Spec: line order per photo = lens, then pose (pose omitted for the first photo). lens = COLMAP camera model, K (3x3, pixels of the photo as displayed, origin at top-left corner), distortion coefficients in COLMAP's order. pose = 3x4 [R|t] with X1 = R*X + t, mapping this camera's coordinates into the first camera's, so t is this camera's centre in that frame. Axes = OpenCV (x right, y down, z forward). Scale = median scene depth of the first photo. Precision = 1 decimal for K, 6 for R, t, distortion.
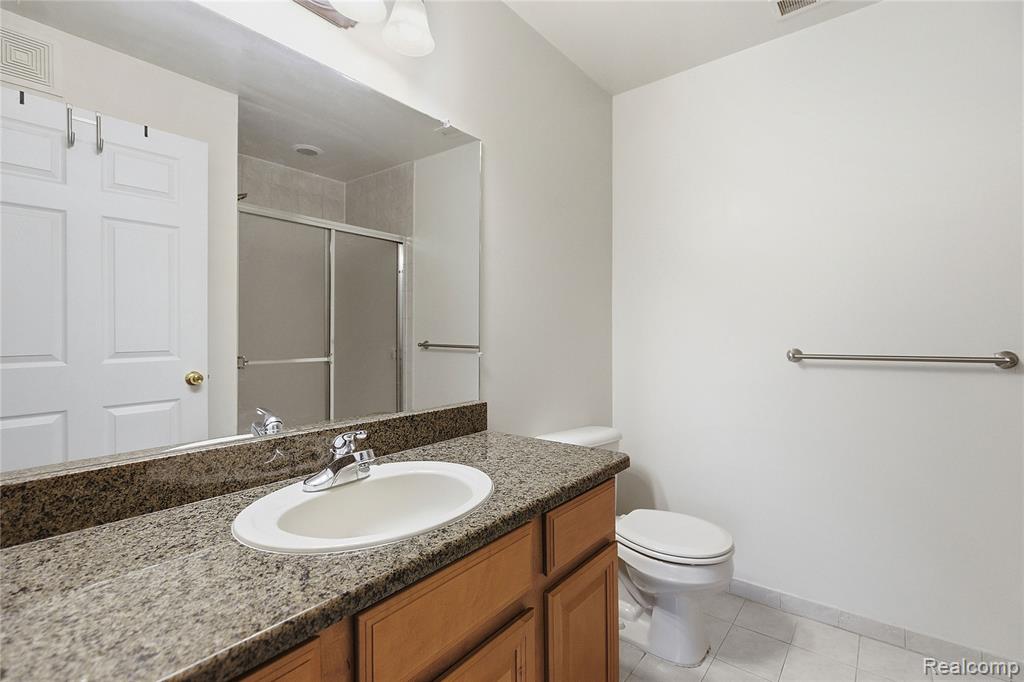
lens RADIAL K [[462.8, 0, 531.9], [0, 462.8, 336.2], [0, 0, 1]] dist [-0.000440, -0.000574]
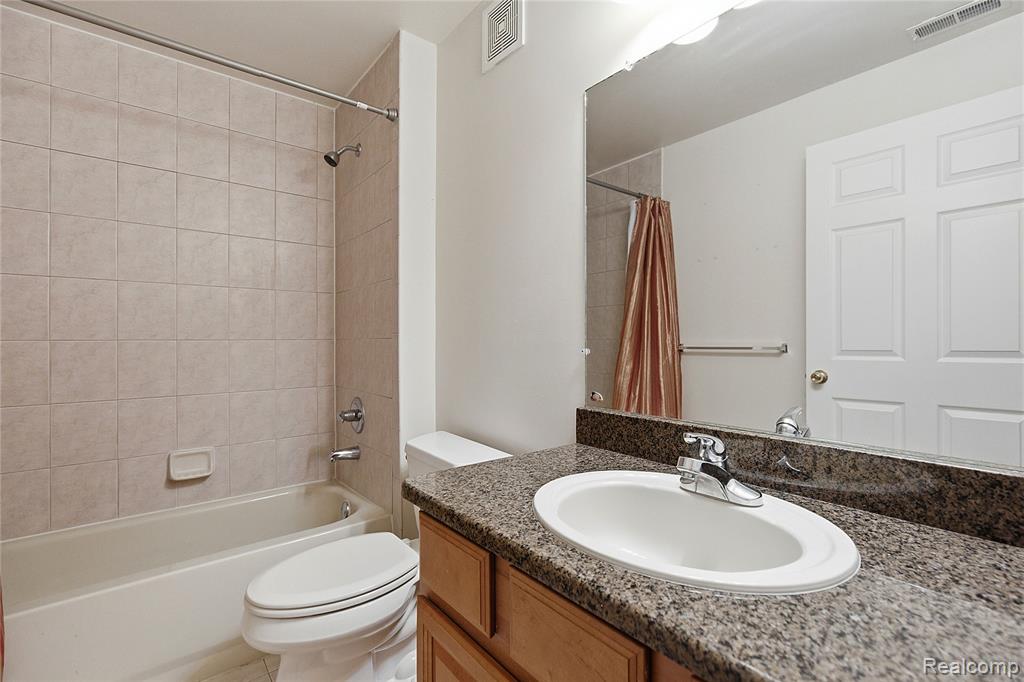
lens RADIAL K [[462.8, 0, 531.9], [0, 462.8, 336.2], [0, 0, 1]] dist [-0.000440, -0.000574]
pose [[-0.226333, -0.000089, -0.974050, 0.541842], [-0.004397, 0.999990, 0.000930, 0.018039], [0.974040, 0.004493, -0.226331, 0.892823]]
